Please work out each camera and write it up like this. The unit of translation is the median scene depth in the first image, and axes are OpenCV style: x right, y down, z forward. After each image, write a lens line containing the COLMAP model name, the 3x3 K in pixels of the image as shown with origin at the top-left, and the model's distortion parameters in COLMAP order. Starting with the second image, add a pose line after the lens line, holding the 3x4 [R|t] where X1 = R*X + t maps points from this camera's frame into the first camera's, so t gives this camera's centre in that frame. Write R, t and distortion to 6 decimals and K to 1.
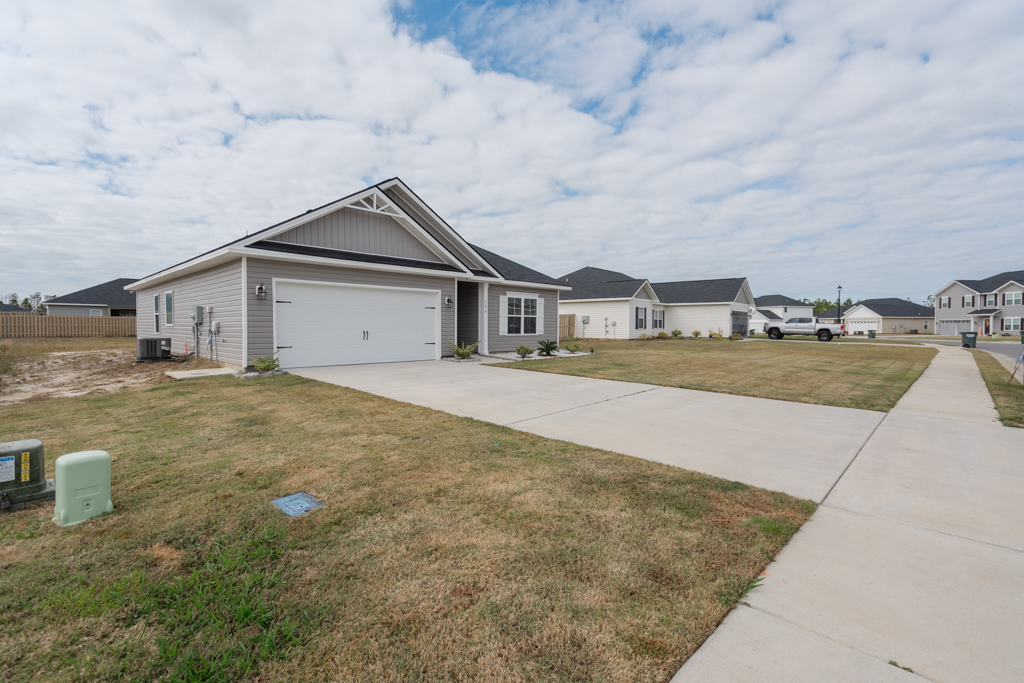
lens RADIAL K [[463.6, 0, 541.7], [0, 463.6, 329.4], [0, 0, 1]] dist [0.000967, -0.001639]
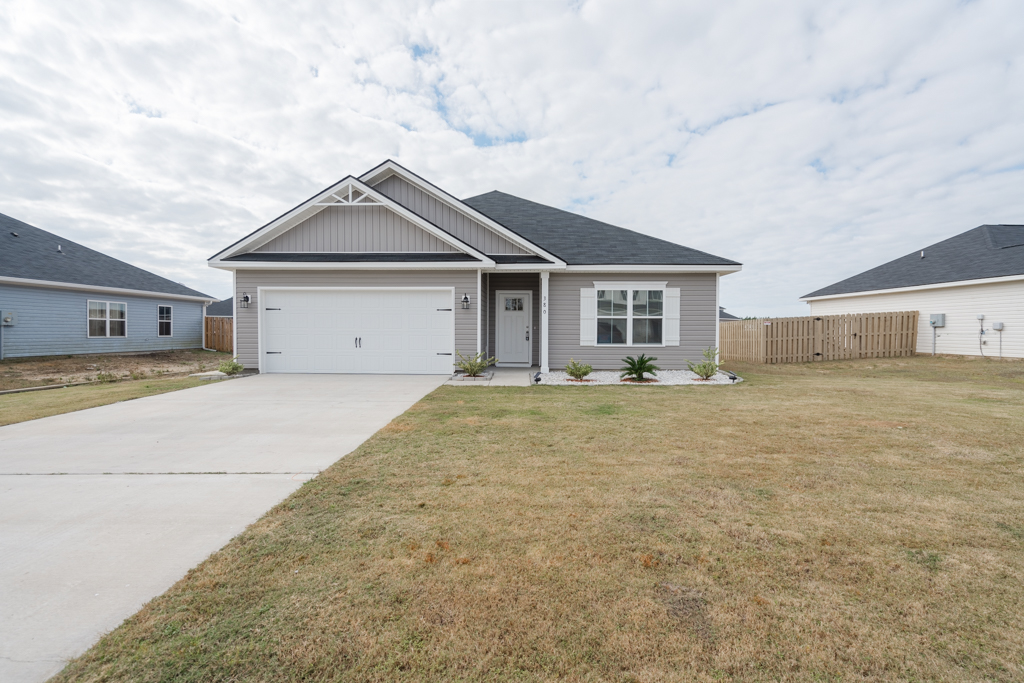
lens RADIAL K [[502.6, 0, 533.3], [0, 502.6, 342.3], [0, 0, 1]] dist [0.025149, 0.001363]
pose [[0.646835, 0.010320, -0.762560, 0.421099], [-0.003643, 0.999939, 0.010442, 0.000123], [0.762621, -0.003976, 0.646833, 0.436373]]
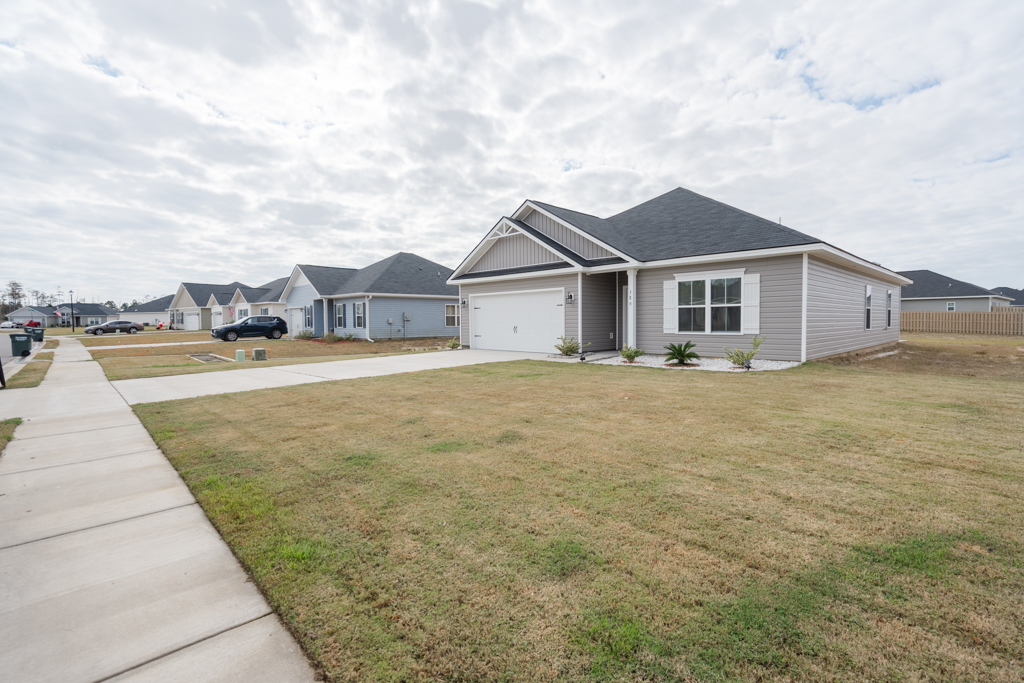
lens RADIAL K [[463.6, 0, 532.1], [0, 463.6, 341.5], [0, 0, 1]] dist [0.000967, -0.001639]
pose [[-0.046200, 0.032399, -0.998407, 0.660814], [-0.001930, 0.999469, 0.032522, 0.002127], [0.998930, 0.003430, -0.046113, 0.781122]]
